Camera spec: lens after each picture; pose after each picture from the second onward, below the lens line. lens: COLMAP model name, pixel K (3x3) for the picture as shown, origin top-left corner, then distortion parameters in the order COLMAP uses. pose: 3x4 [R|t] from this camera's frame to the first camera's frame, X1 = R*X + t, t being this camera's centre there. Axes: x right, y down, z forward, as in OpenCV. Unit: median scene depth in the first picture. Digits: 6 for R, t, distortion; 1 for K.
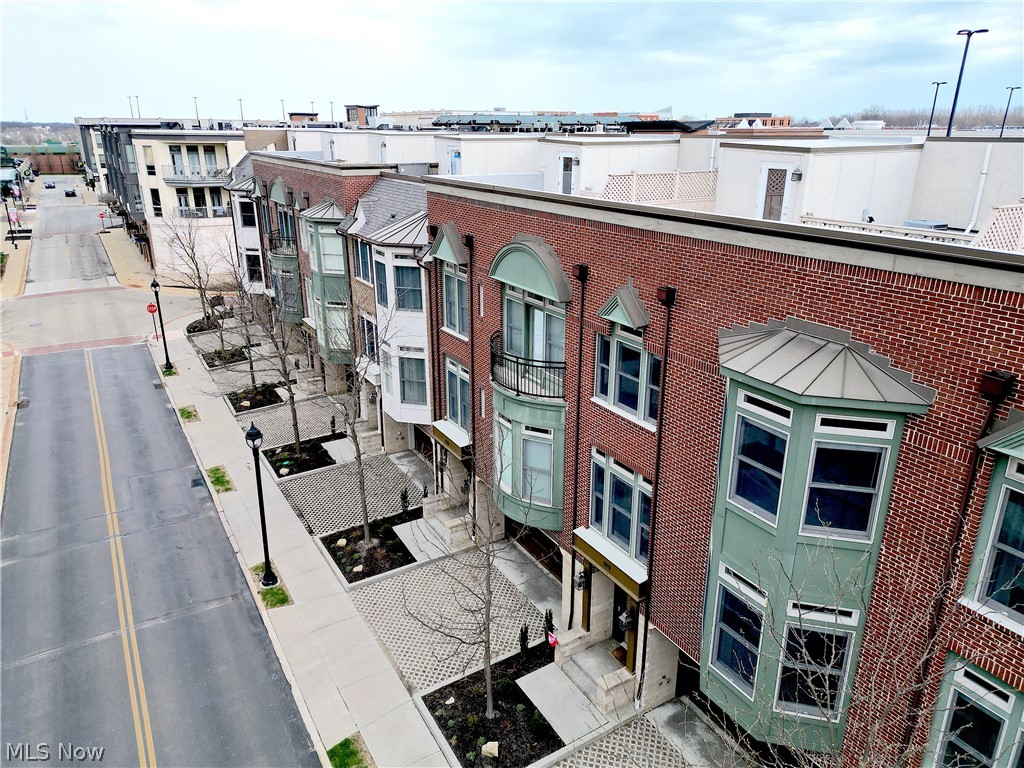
lens RADIAL K [[714.5, 0, 511.1], [0, 714.5, 380.4], [0, 0, 1]] dist [0.043470, -0.019360]
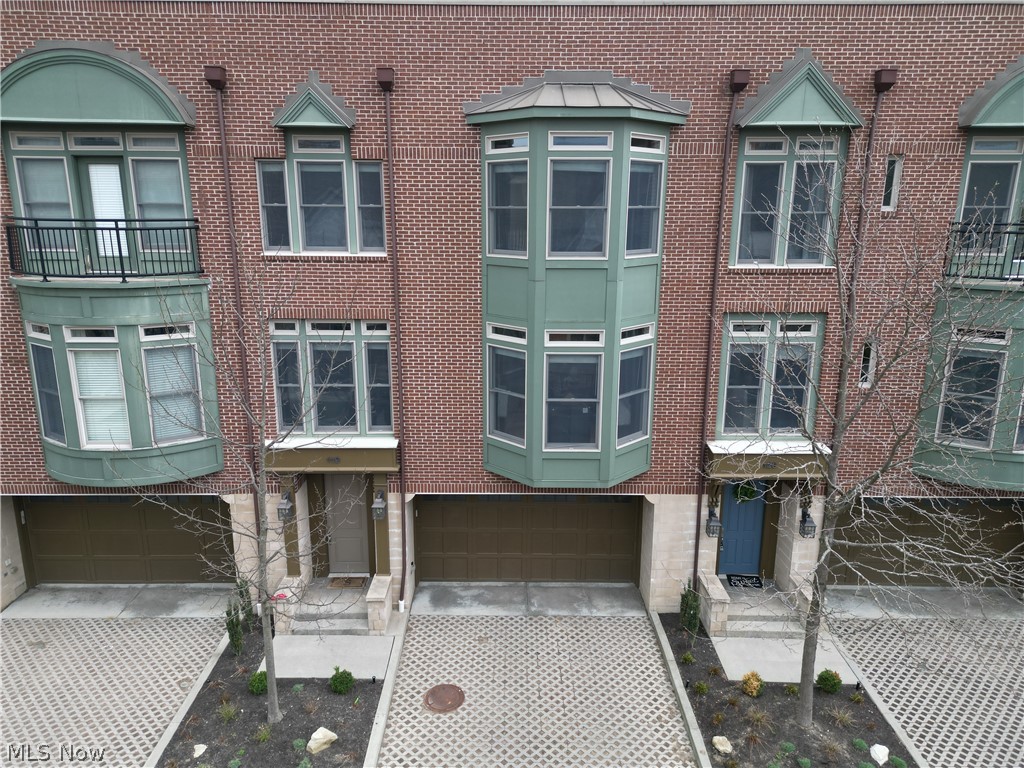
lens RADIAL K [[714.5, 0, 510.5], [0, 714.5, 388.5], [0, 0, 1]] dist [0.043470, -0.019360]
pose [[0.507837, -0.202879, 0.837223, -0.438513], [0.282742, 0.957288, 0.060470, 0.197472], [-0.813731, 0.206009, 0.543509, 0.404519]]
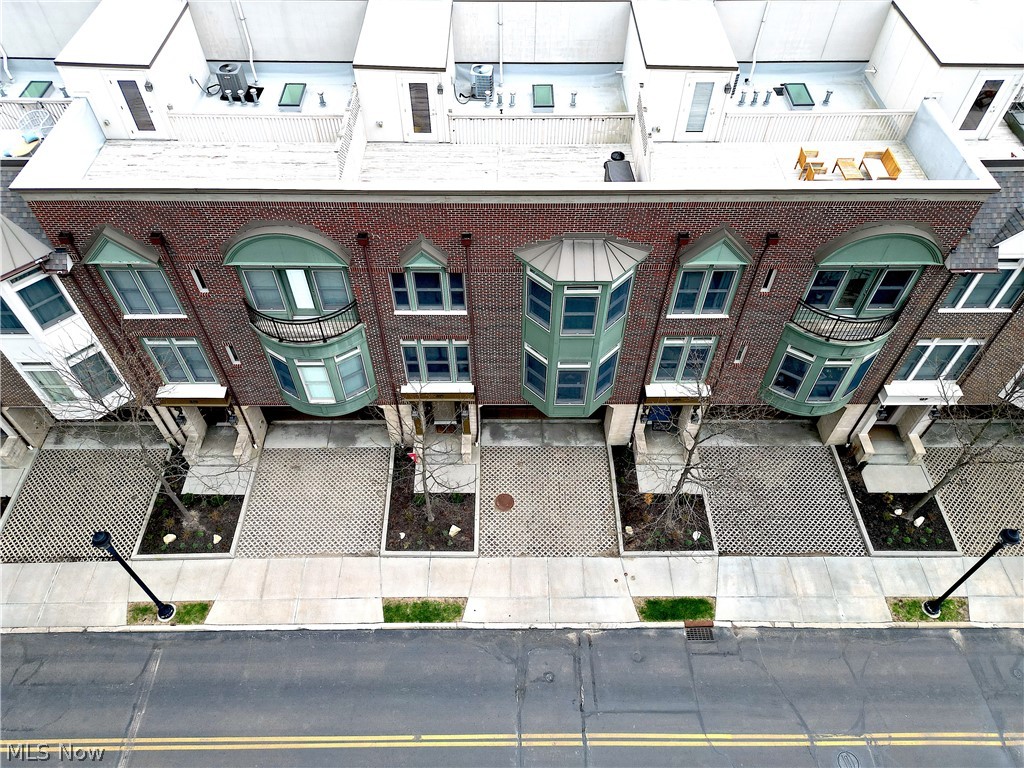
lens RADIAL K [[714.5, 0, 509.7], [0, 714.5, 379.6], [0, 0, 1]] dist [0.043470, -0.019360]
pose [[0.503856, -0.663871, 0.552634, -0.604204], [0.284077, 0.731545, 0.619792, -0.658058], [-0.815739, -0.155296, 0.557183, 0.078305]]
